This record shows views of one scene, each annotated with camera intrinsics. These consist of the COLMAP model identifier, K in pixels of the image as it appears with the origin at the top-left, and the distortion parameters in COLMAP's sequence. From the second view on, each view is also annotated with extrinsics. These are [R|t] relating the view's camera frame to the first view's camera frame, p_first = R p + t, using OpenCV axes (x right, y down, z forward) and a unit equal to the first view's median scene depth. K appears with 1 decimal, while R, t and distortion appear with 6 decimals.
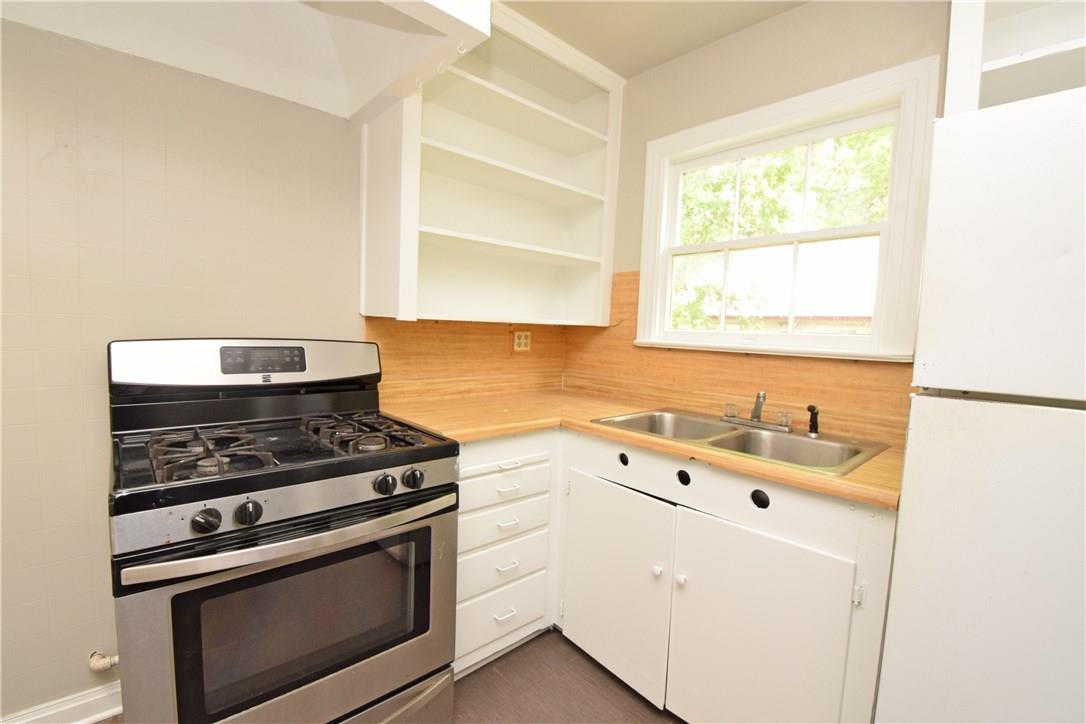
lens RADIAL K [[474.4, 0, 547.1], [0, 474.4, 363.5], [0, 0, 1]] dist [-0.007933, -0.002883]
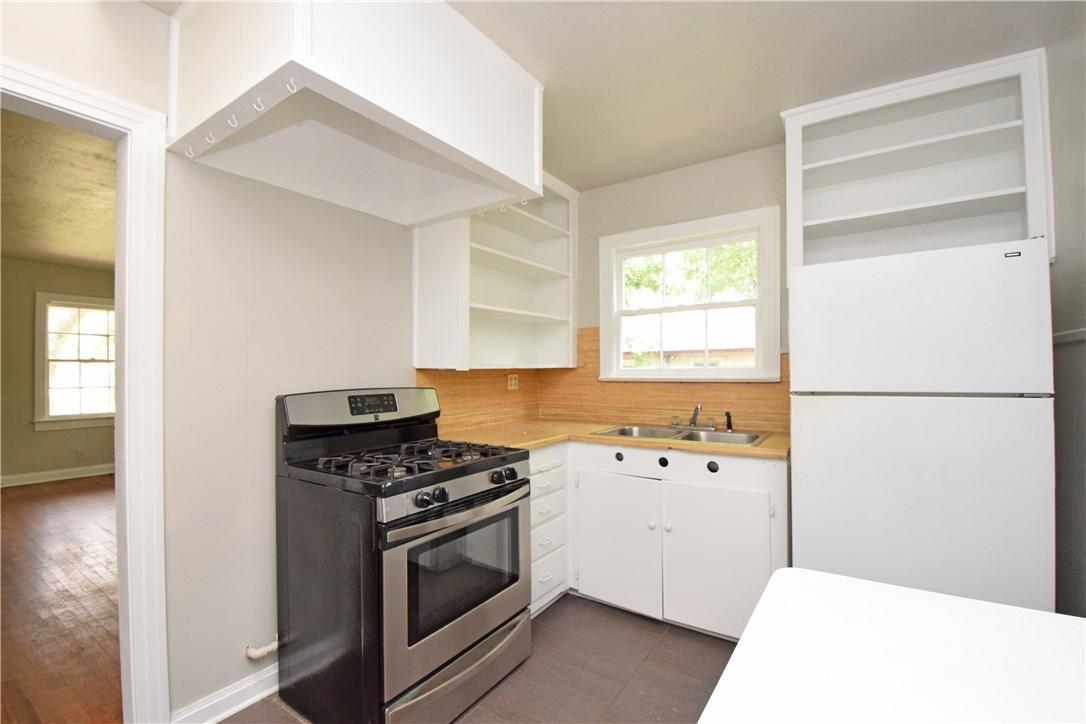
lens RADIAL K [[474.4, 0, 537.9], [0, 474.4, 363.9], [0, 0, 1]] dist [-0.007933, -0.002883]
pose [[0.972882, -0.043773, 0.227122, -0.392809], [0.062585, 0.995119, -0.076297, 0.009844], [-0.222673, 0.088443, 0.970873, -0.393484]]
